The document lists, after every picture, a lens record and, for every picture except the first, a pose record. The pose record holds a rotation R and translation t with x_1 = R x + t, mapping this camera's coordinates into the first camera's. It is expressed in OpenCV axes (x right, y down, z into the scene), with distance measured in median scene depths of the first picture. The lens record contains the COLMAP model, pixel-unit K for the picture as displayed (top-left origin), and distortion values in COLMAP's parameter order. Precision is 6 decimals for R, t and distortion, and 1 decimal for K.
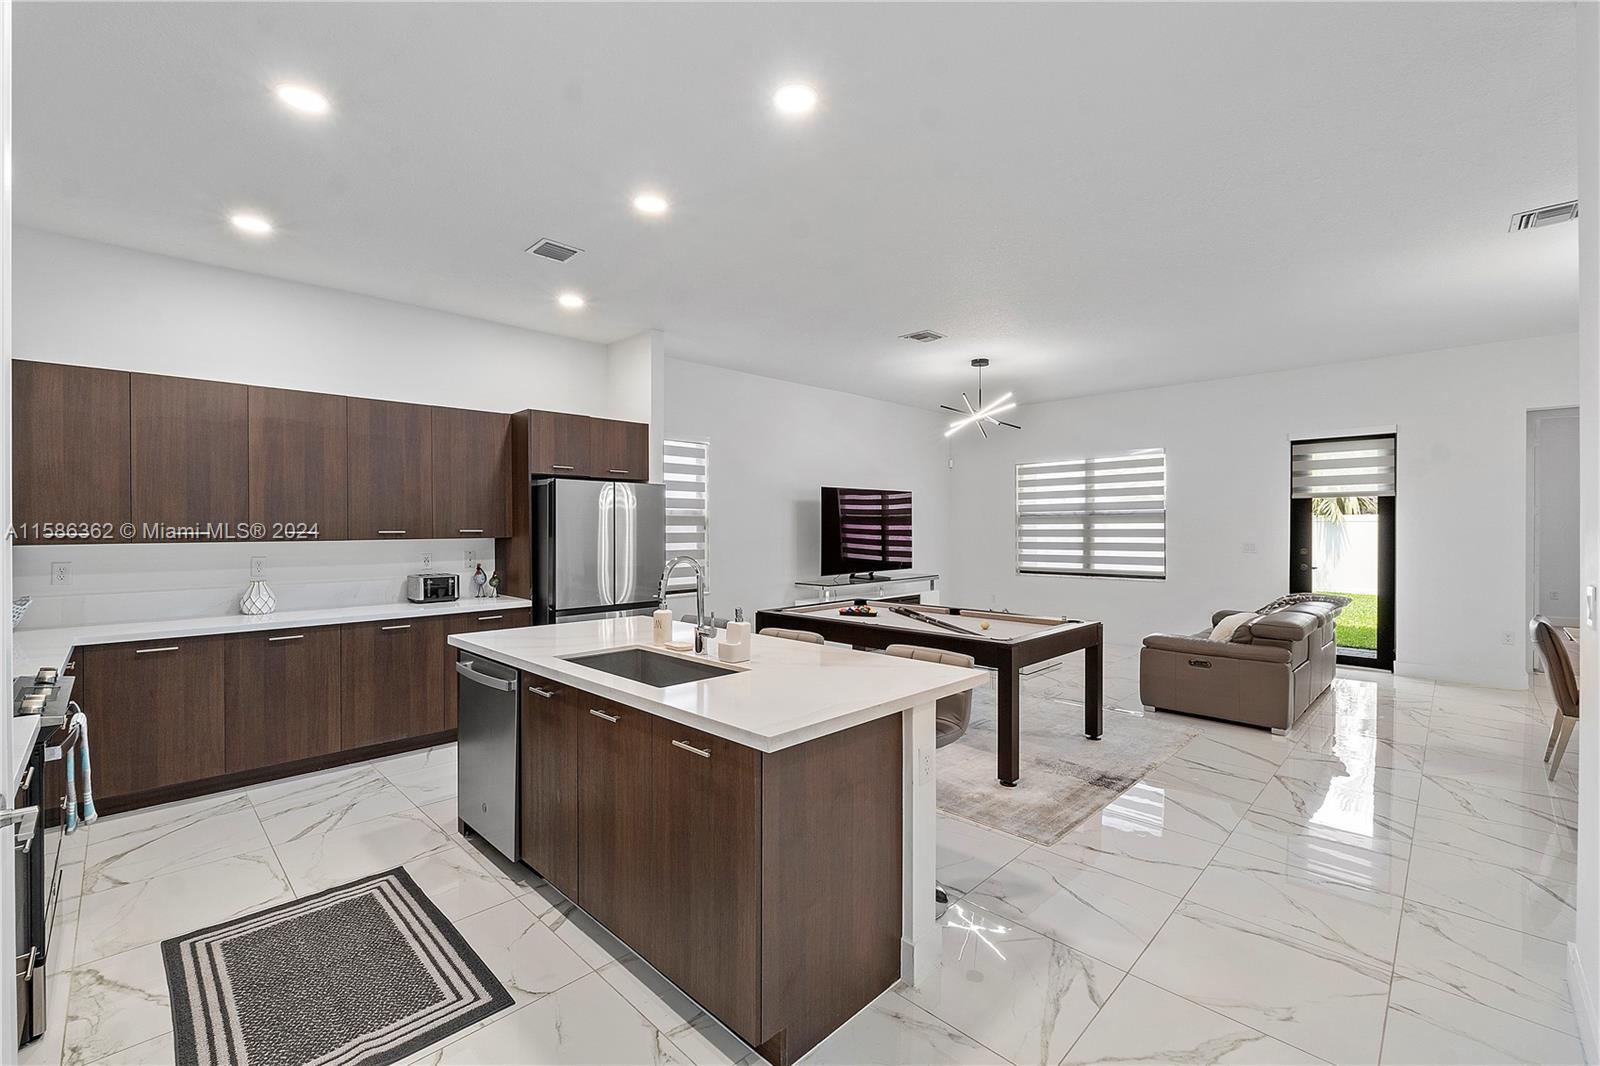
lens RADIAL K [[669.8, 0, 788.1], [0, 669.8, 529.2], [0, 0, 1]] dist [-0.011000, -0.000224]
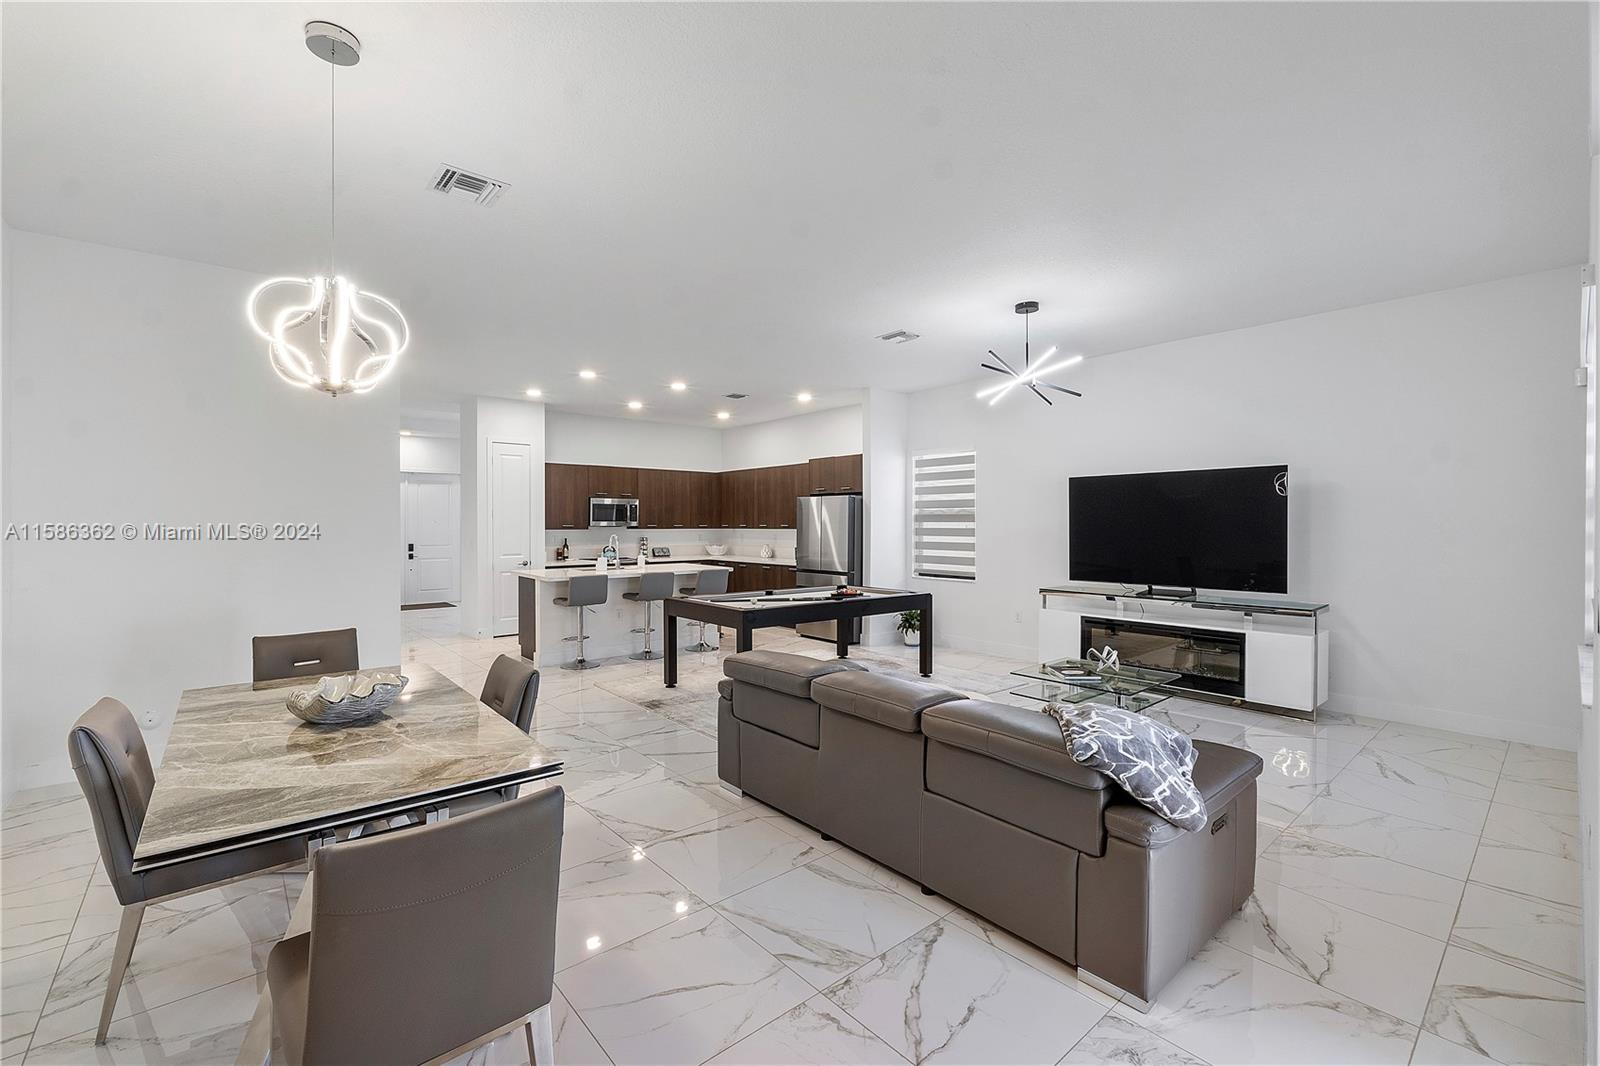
lens RADIAL K [[672.9, 0, 787.8], [0, 672.9, 527.7], [0, 0, 1]] dist [-0.007115, -0.000069]
pose [[-0.079539, 0.010910, -0.996772, 1.554731], [-0.001032, 0.999939, 0.011027, -0.012424], [0.996831, 0.001906, -0.079523, 1.151949]]
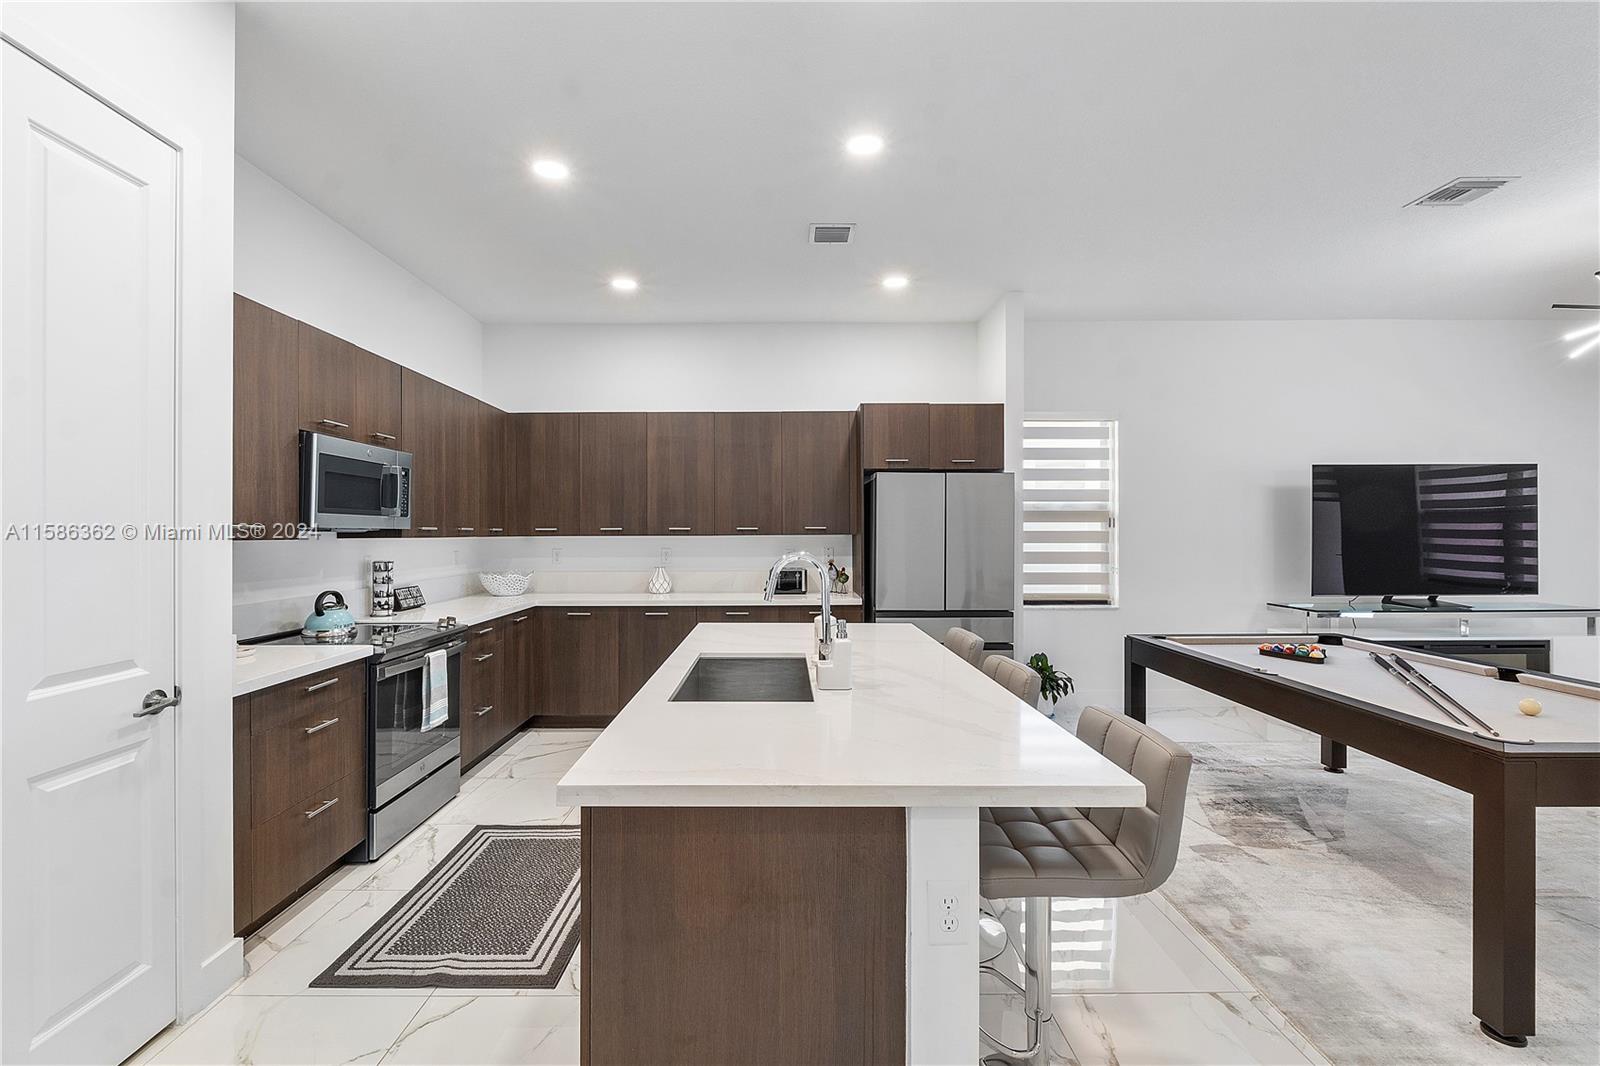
lens RADIAL K [[678.6, 0, 788.4], [0, 678.6, 529.0], [0, 0, 1]] dist [-0.006941, -0.000603]
pose [[0.713762, -0.001192, -0.700387, 0.247470], [-0.001869, 0.999992, -0.003606, 0.008635], [0.700386, 0.003883, 0.713754, 0.227258]]
